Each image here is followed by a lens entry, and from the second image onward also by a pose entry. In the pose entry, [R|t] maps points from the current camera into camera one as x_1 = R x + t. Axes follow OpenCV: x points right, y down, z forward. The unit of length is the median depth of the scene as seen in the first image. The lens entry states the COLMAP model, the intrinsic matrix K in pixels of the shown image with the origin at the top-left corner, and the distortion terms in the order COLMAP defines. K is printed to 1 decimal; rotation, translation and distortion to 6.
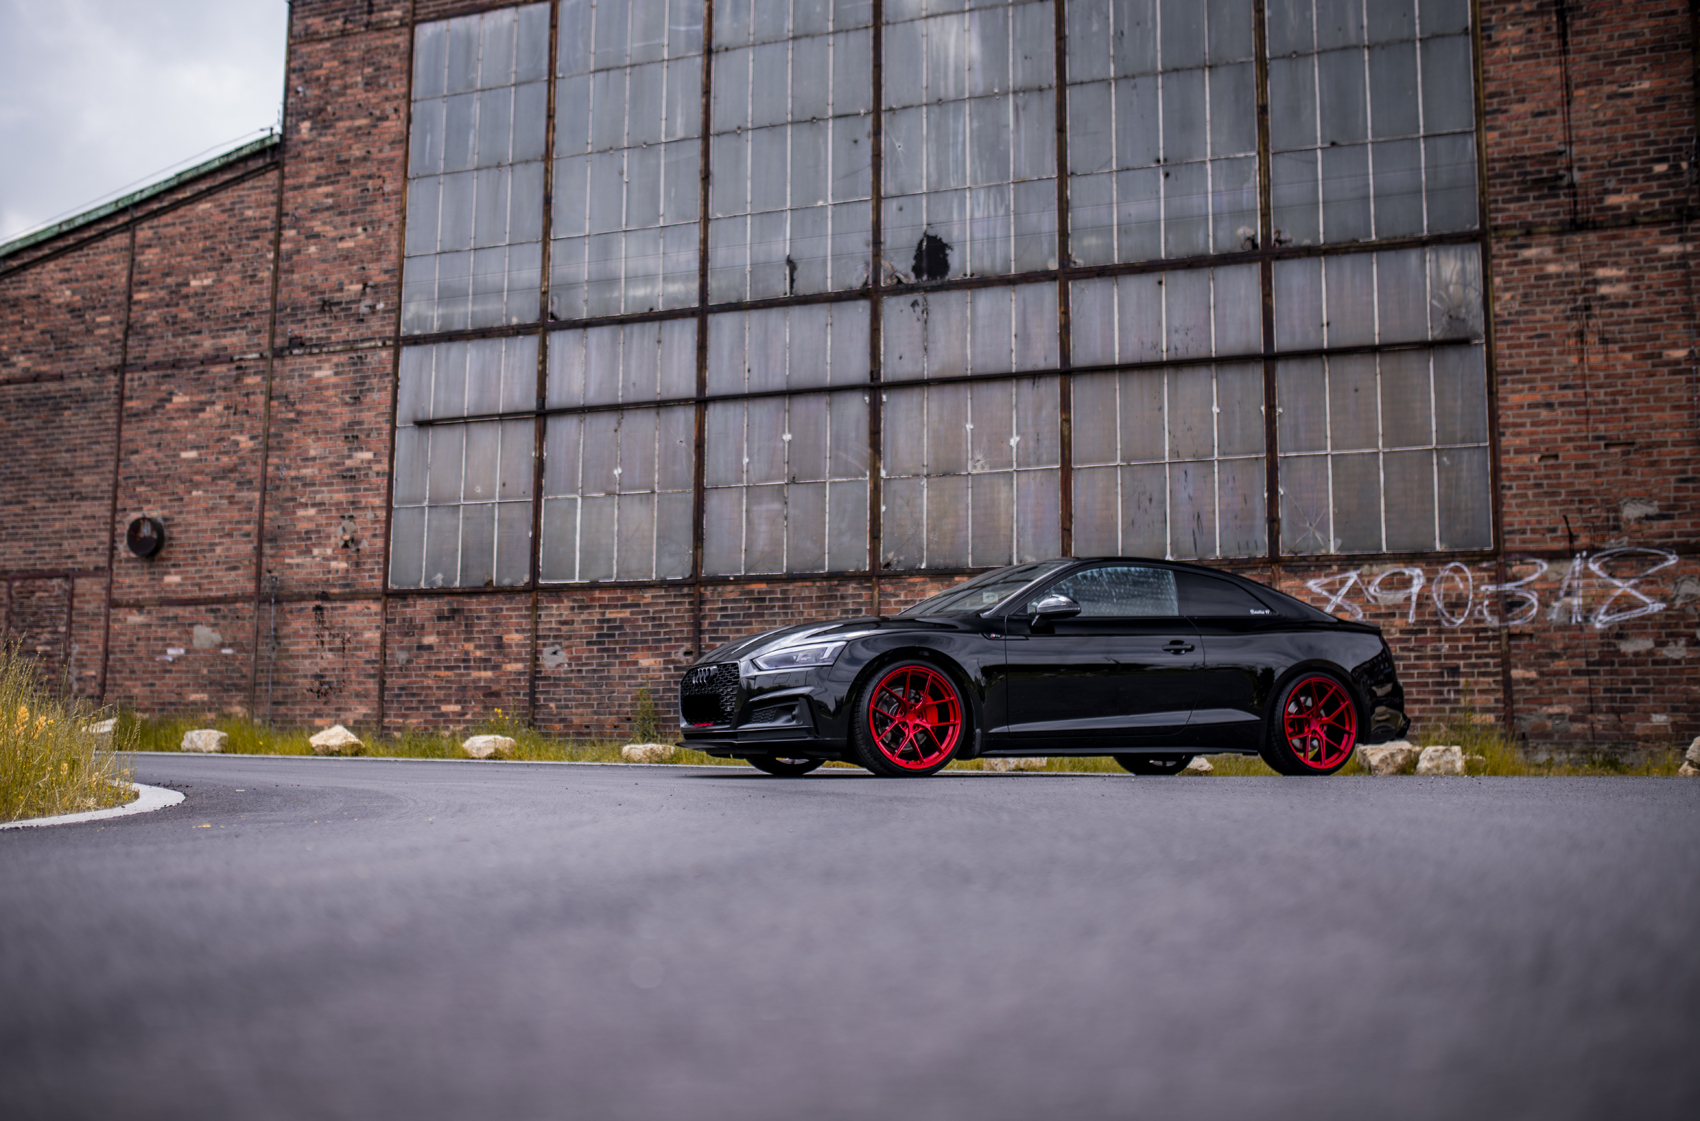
lens RADIAL K [[1744.0, 0, 791.6], [0, 1744.0, 566.9], [0, 0, 1]] dist [-0.064465, 0.098557]
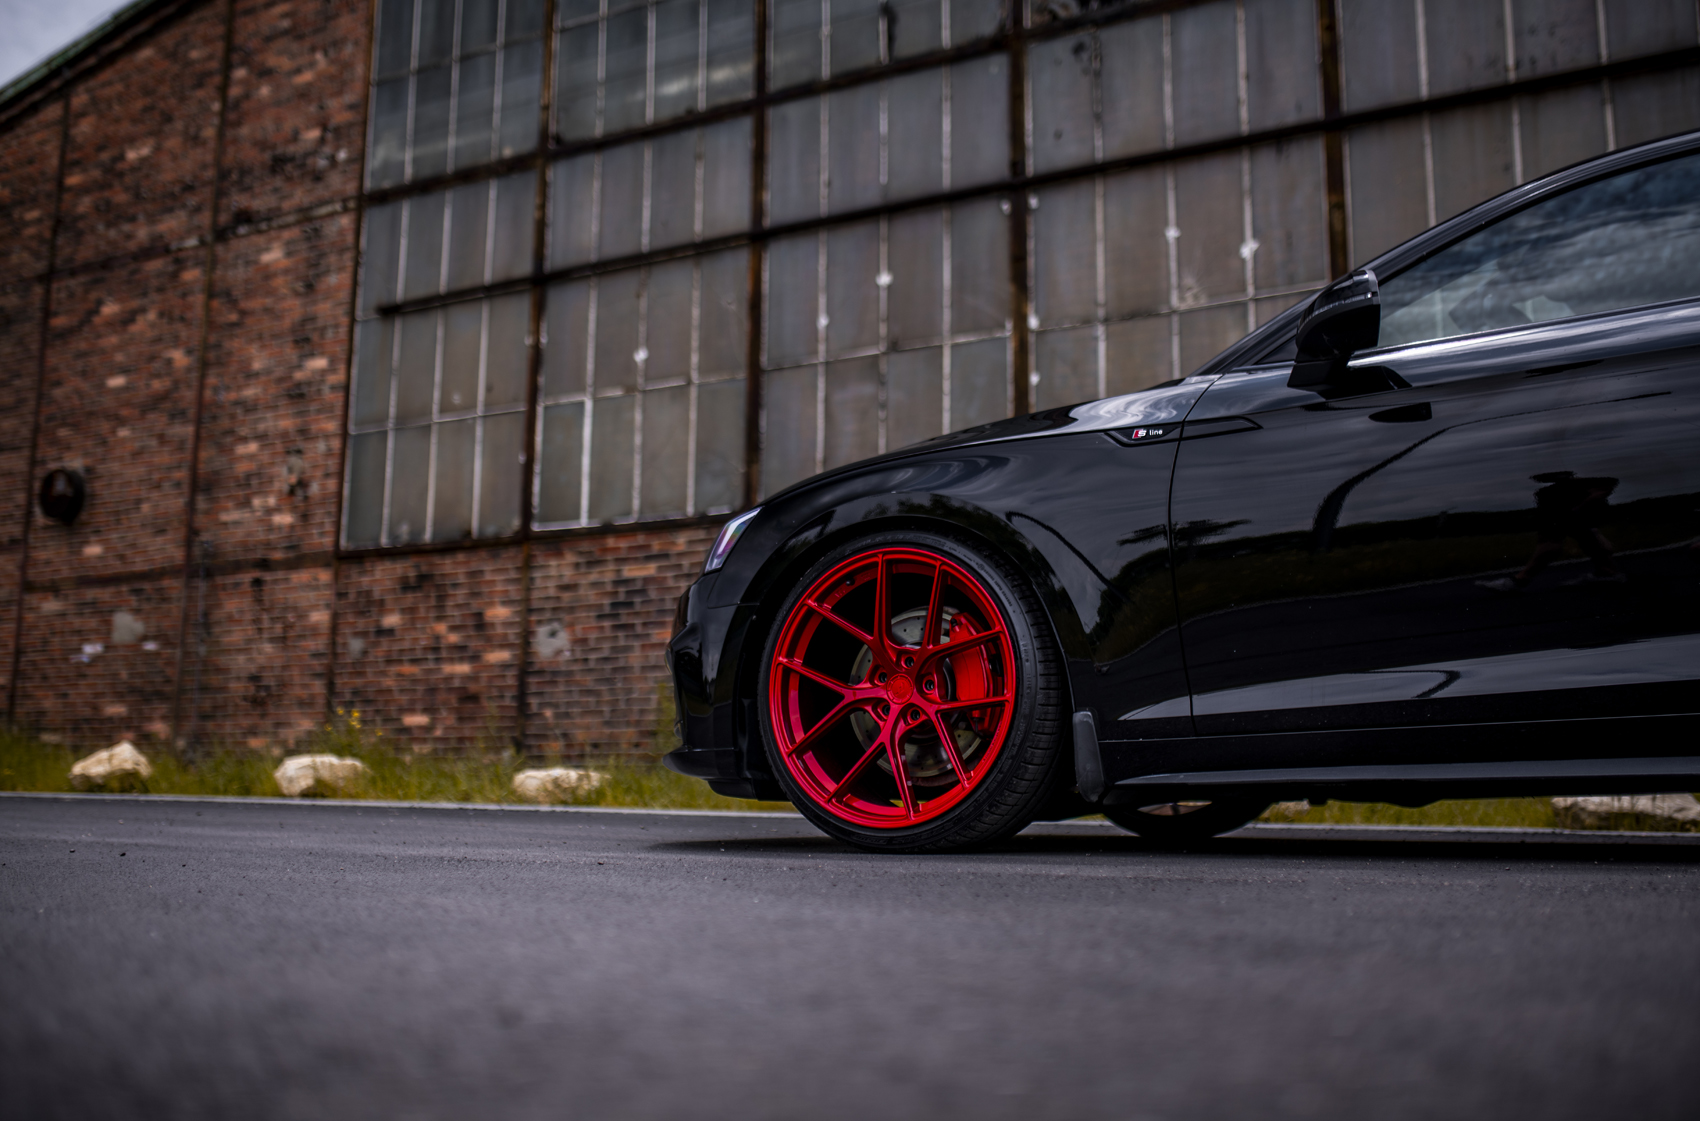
lens RADIAL K [[1668.6, 0, 855.5], [0, 1668.6, 555.5], [0, 0, 1]] dist [-0.064094, 0.099917]
pose [[0.990777, -0.023673, -0.133422, 0.066095], [0.019692, 0.999323, -0.031082, 0.044082], [0.134068, 0.028168, 0.990572, 0.413246]]
